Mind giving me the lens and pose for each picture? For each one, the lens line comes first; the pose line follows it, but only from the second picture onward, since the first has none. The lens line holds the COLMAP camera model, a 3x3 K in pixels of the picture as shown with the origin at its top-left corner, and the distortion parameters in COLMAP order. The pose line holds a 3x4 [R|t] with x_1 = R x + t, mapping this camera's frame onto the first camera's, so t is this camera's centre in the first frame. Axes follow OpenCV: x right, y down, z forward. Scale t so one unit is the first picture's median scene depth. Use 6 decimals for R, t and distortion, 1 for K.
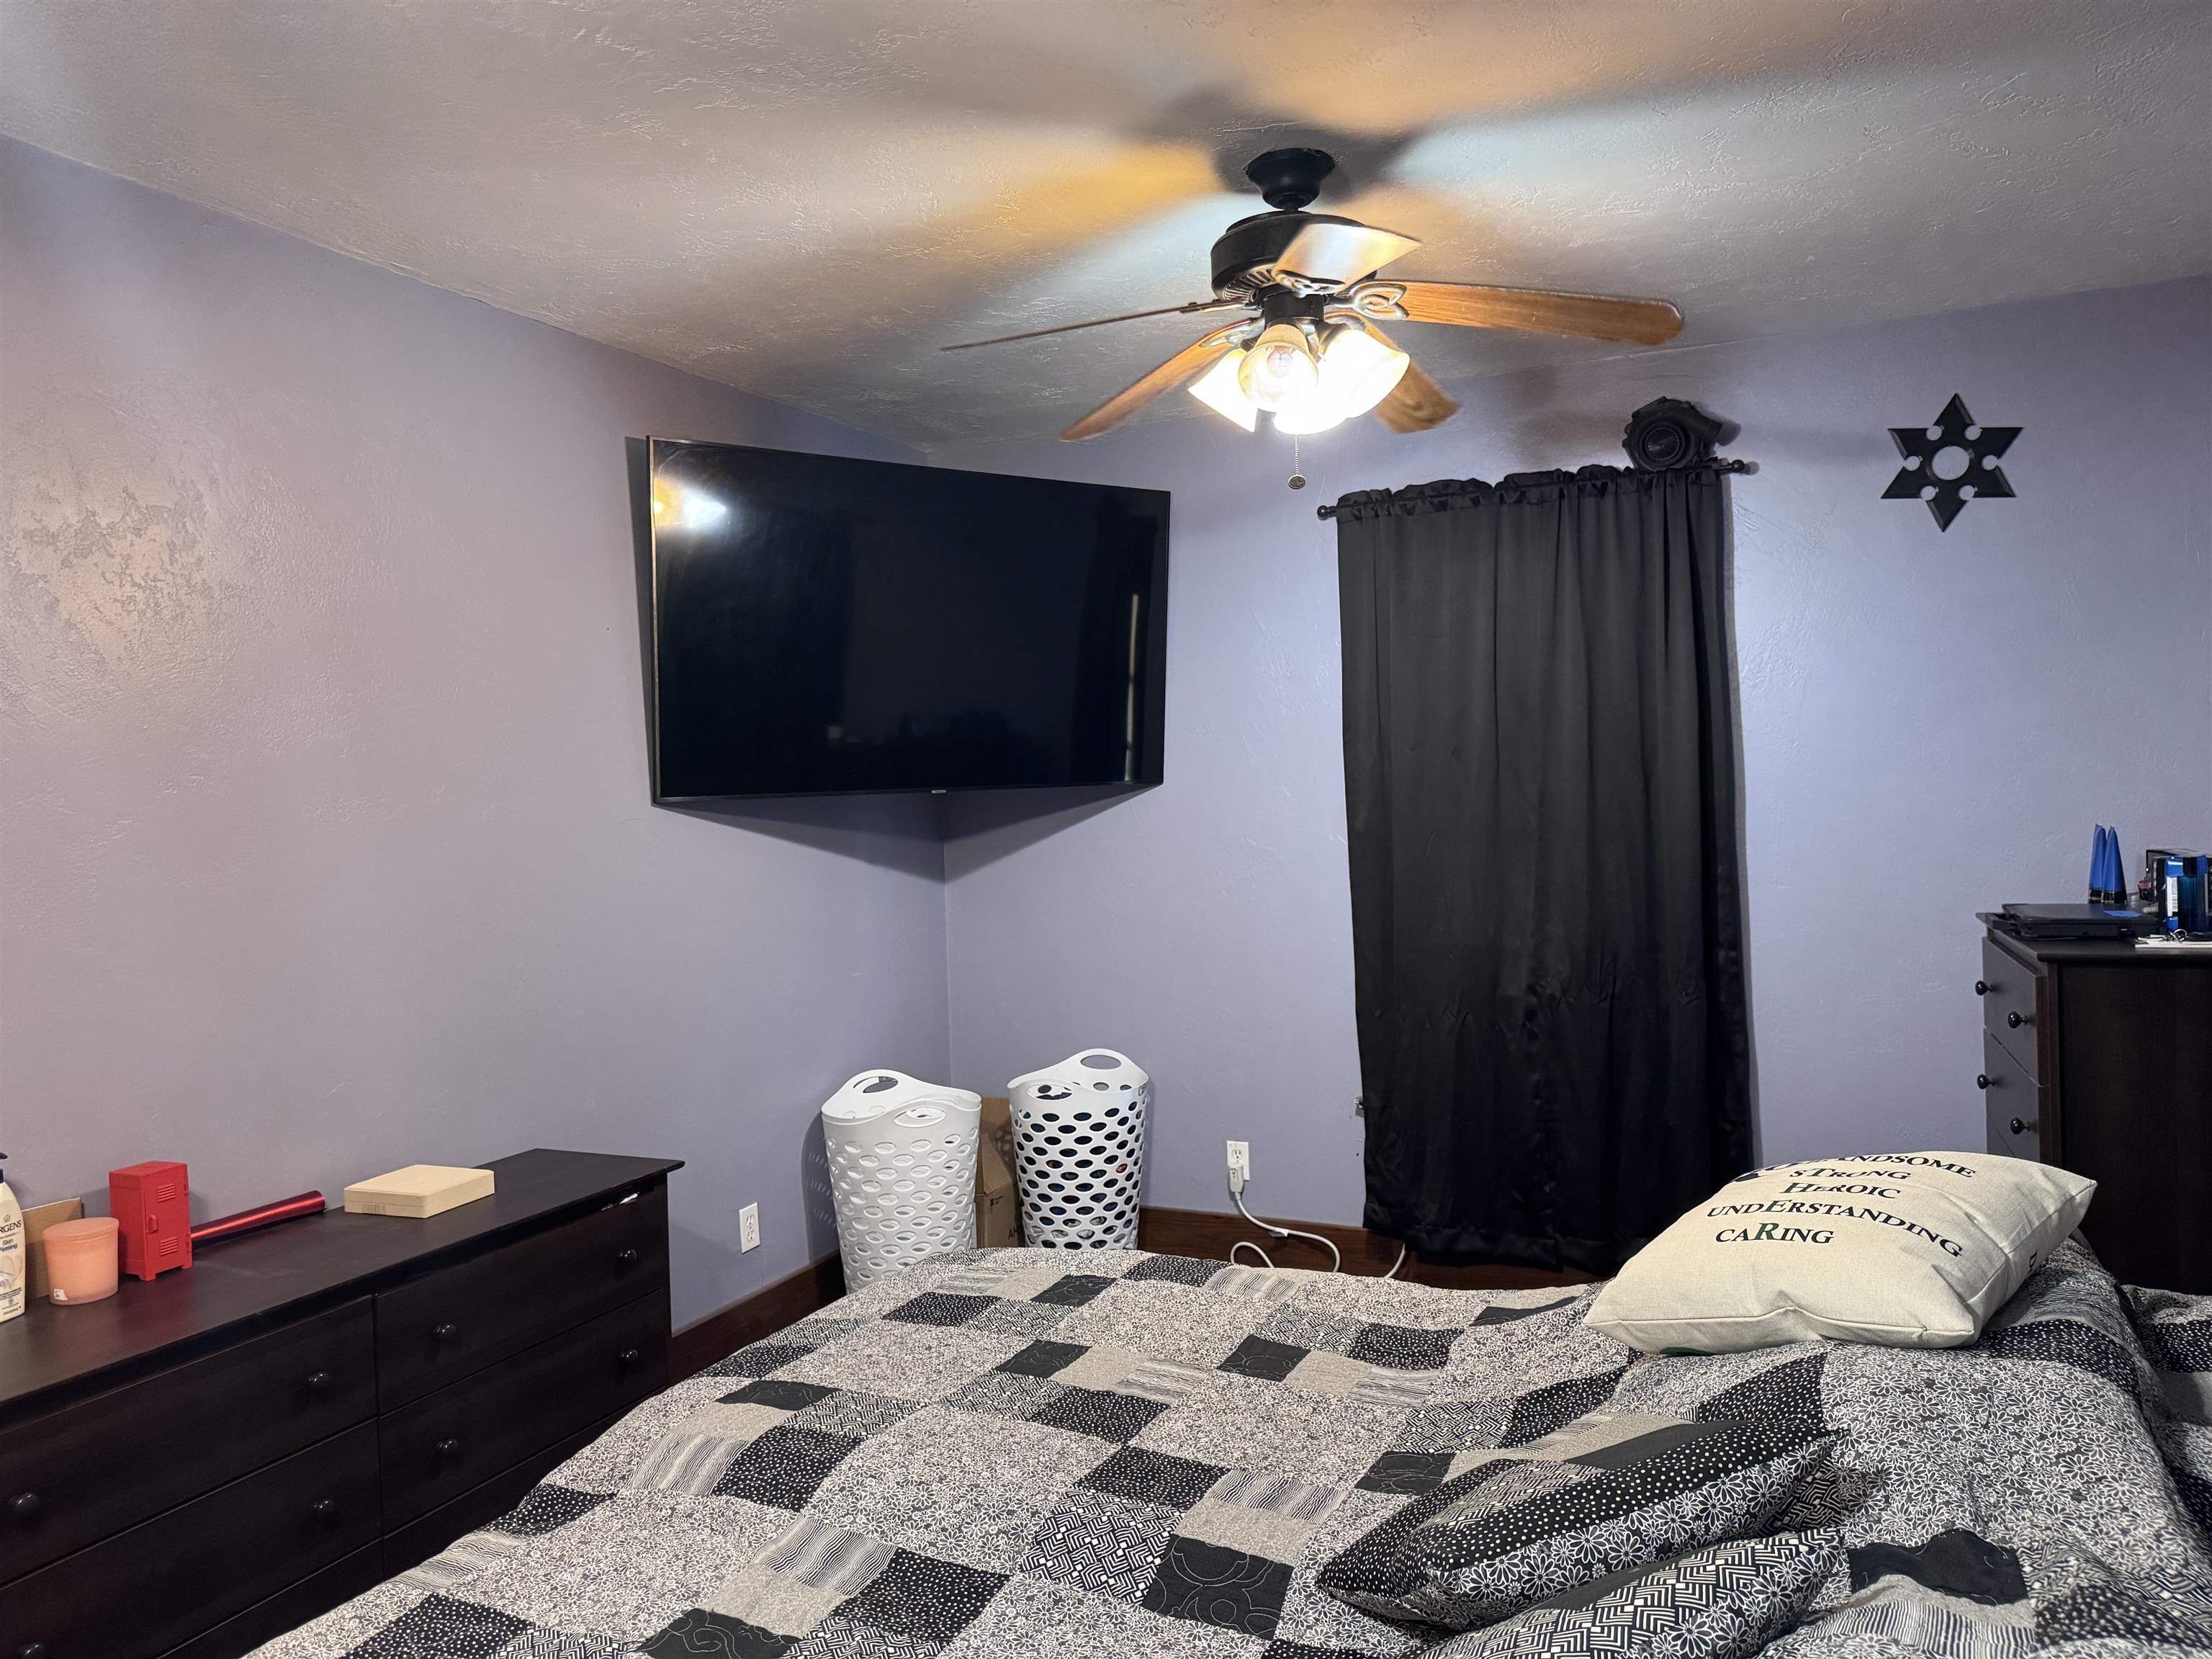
lens RADIAL K [[1533.9, 0, 1109.9], [0, 1533.9, 832.4], [0, 0, 1]] dist [0.008856, 0.002033]
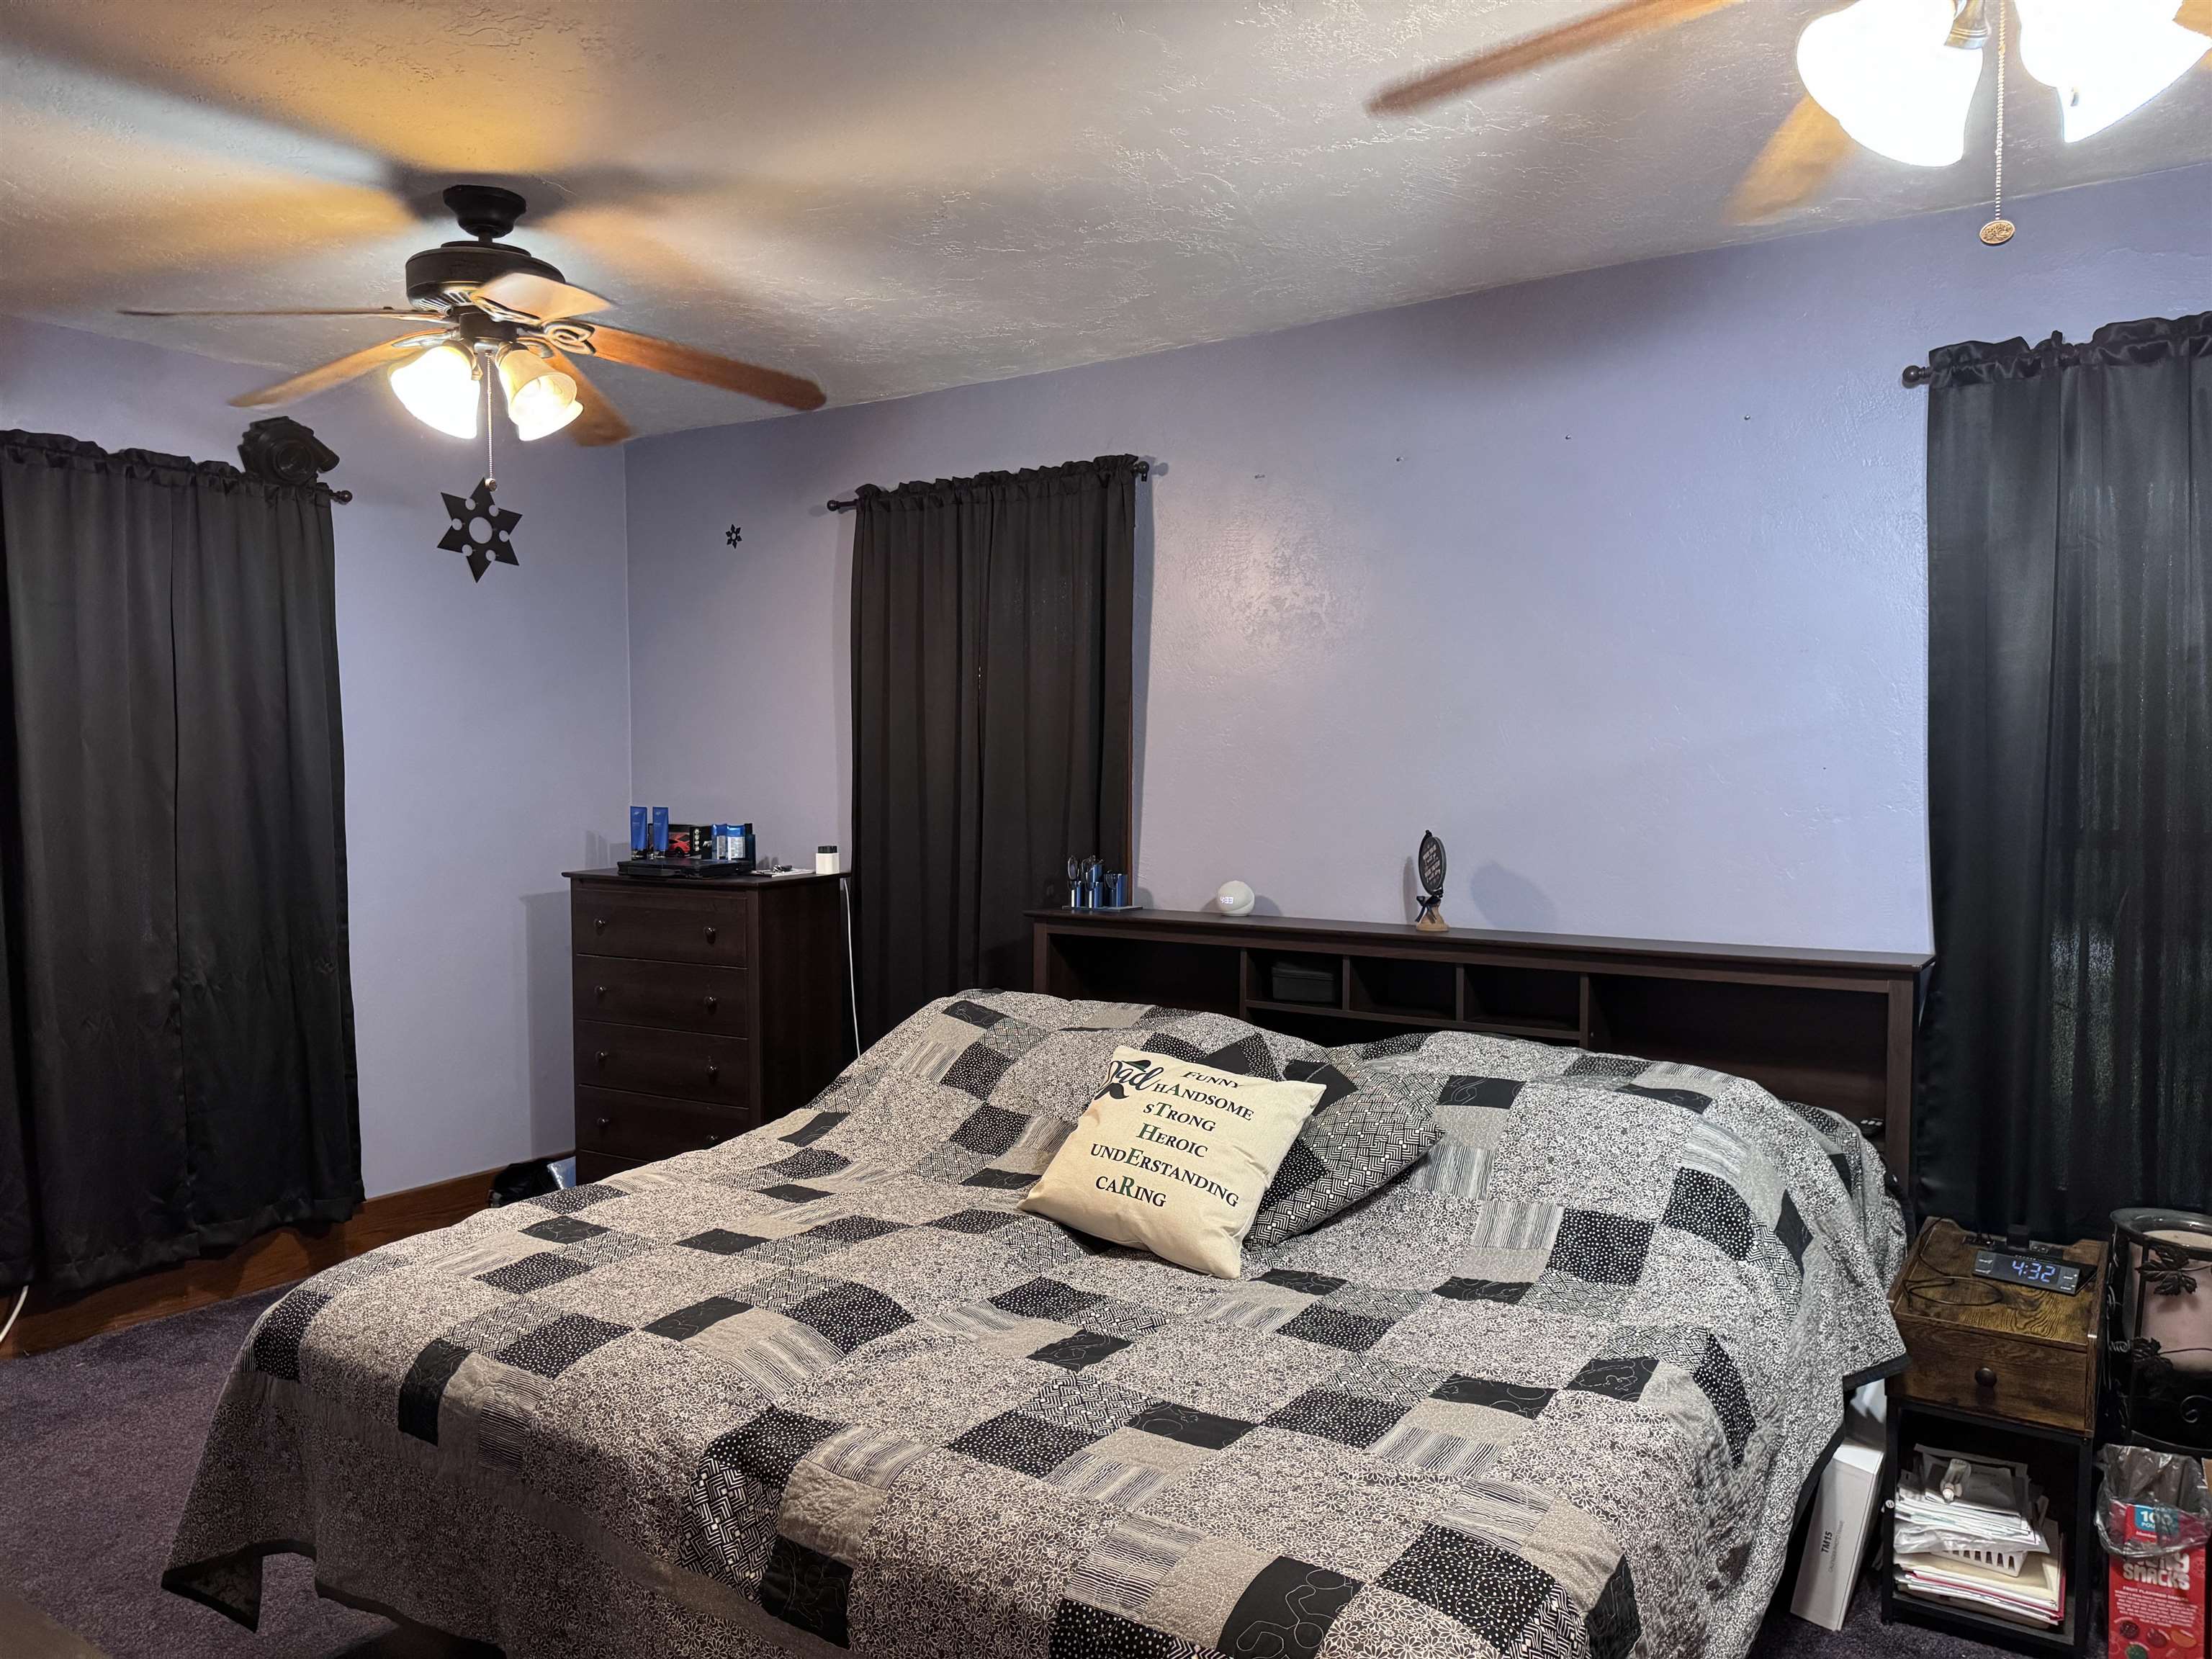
lens RADIAL K [[1533.9, 0, 1118.7], [0, 1533.9, 825.8], [0, 0, 1]] dist [0.008856, 0.002033]
pose [[0.155937, -0.019142, 0.987581, -0.658167], [0.026386, 0.999536, 0.015208, 0.002978], [-0.987414, 0.023687, 0.156370, 0.275534]]
